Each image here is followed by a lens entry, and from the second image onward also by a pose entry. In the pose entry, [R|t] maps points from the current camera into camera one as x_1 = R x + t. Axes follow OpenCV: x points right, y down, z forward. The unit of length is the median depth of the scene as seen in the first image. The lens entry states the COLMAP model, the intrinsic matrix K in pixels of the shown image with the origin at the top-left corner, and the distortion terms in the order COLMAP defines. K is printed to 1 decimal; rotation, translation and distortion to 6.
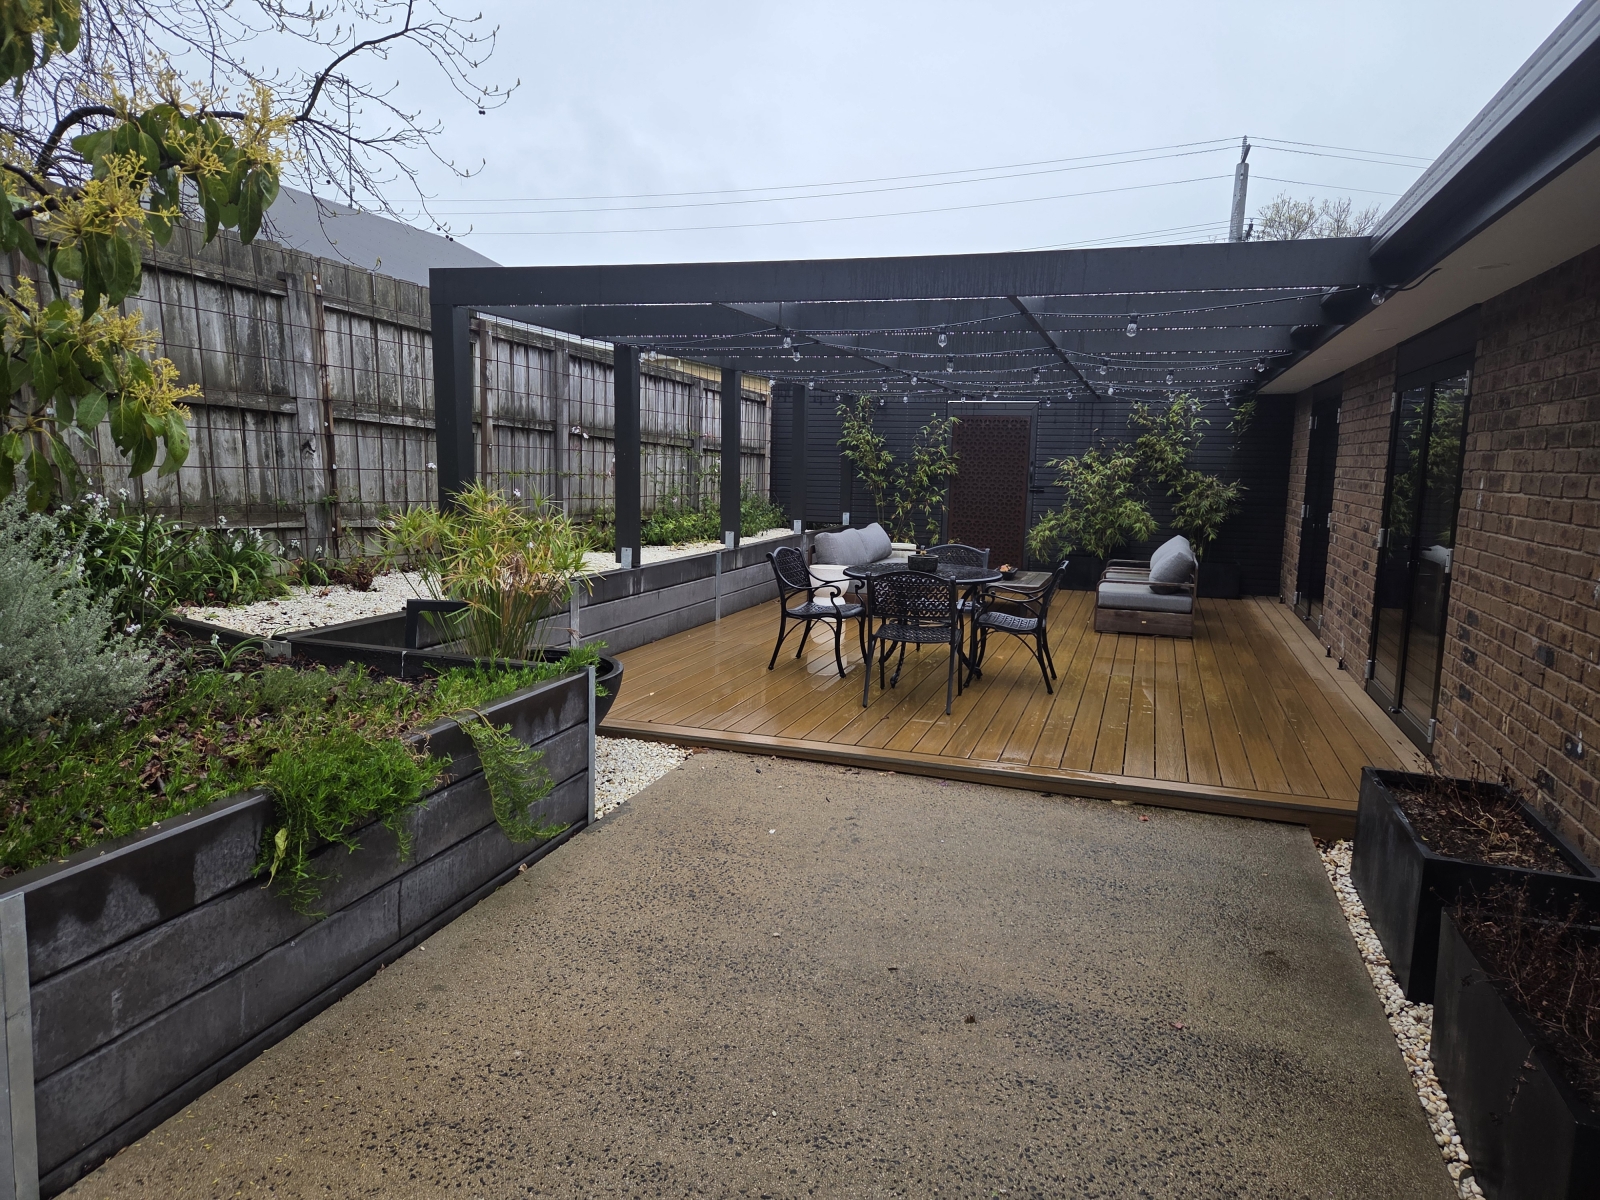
lens RADIAL K [[1072.2, 0, 794.2], [0, 1072.2, 600.3], [0, 0, 1]] dist [0.085399, -0.075319]
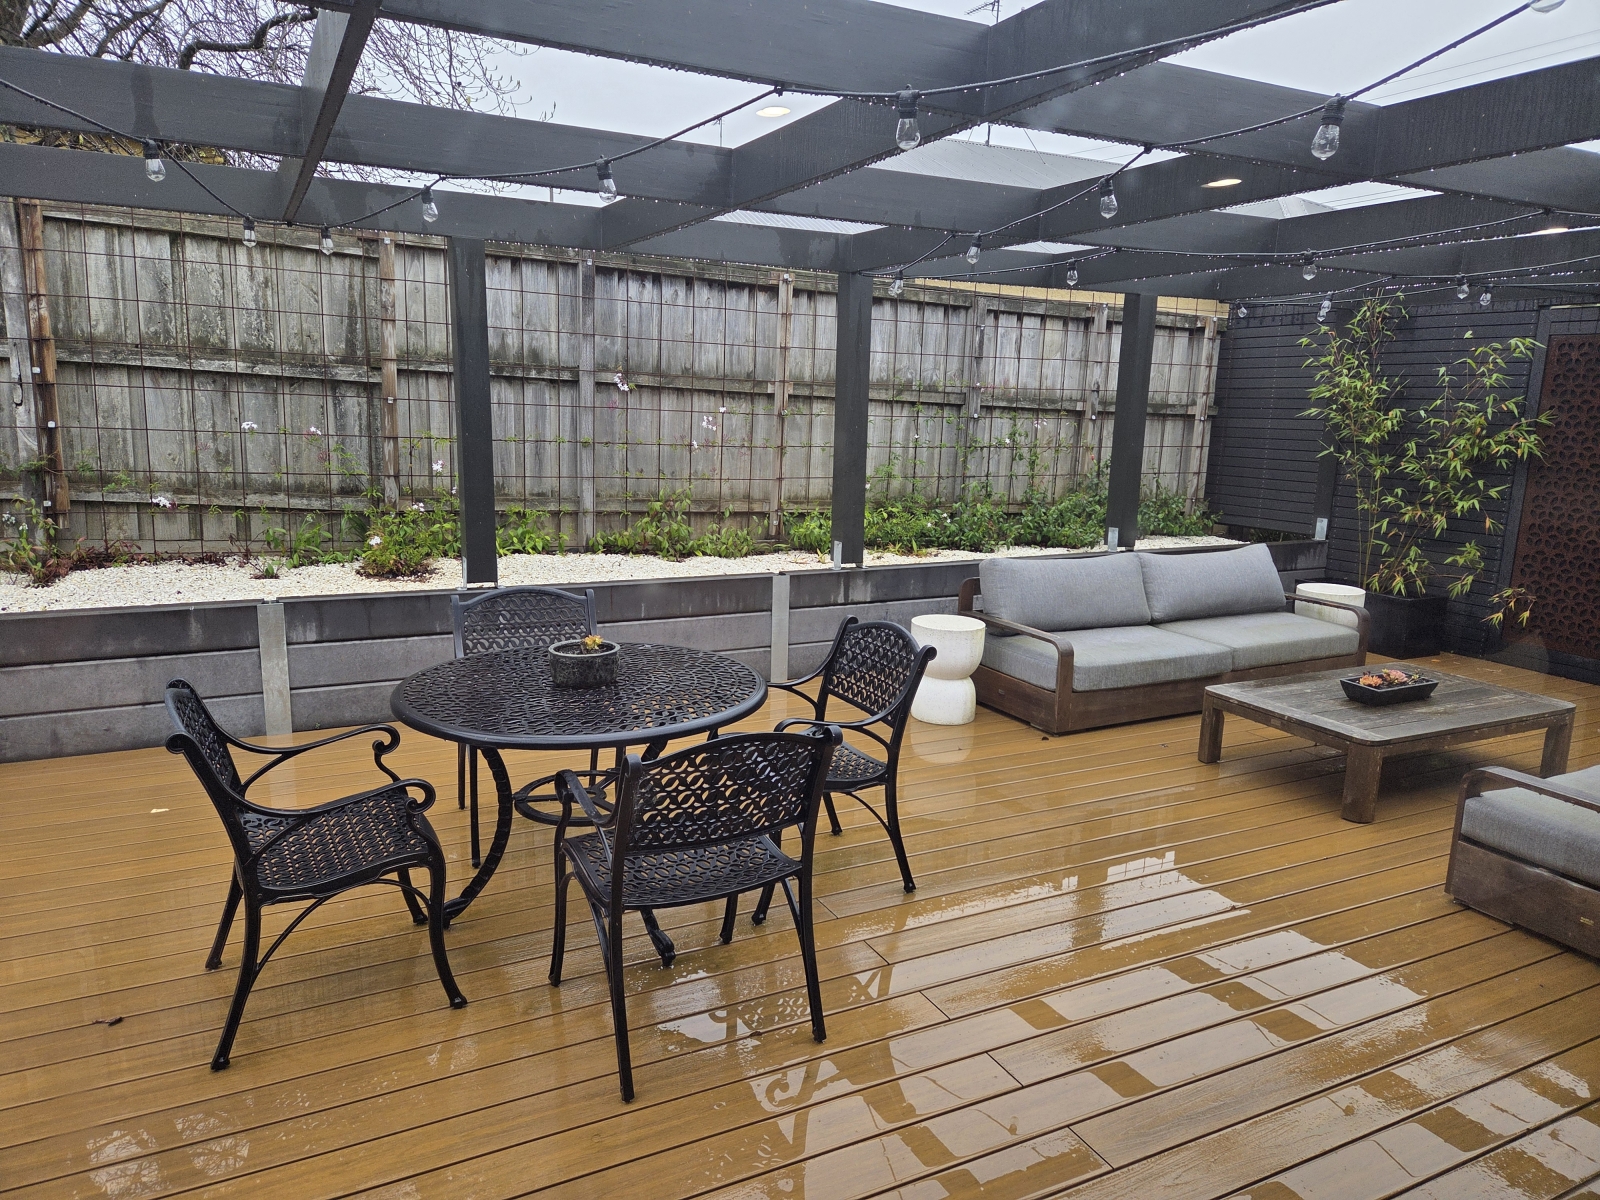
lens RADIAL K [[1072.2, 0, 794.2], [0, 1072.2, 600.3], [0, 0, 1]] dist [0.085399, -0.075319]
pose [[0.704903, 0.123595, -0.698453, 0.365108], [-0.101050, 0.992156, 0.073585, -0.075894], [0.702069, 0.018708, 0.711863, 0.564596]]
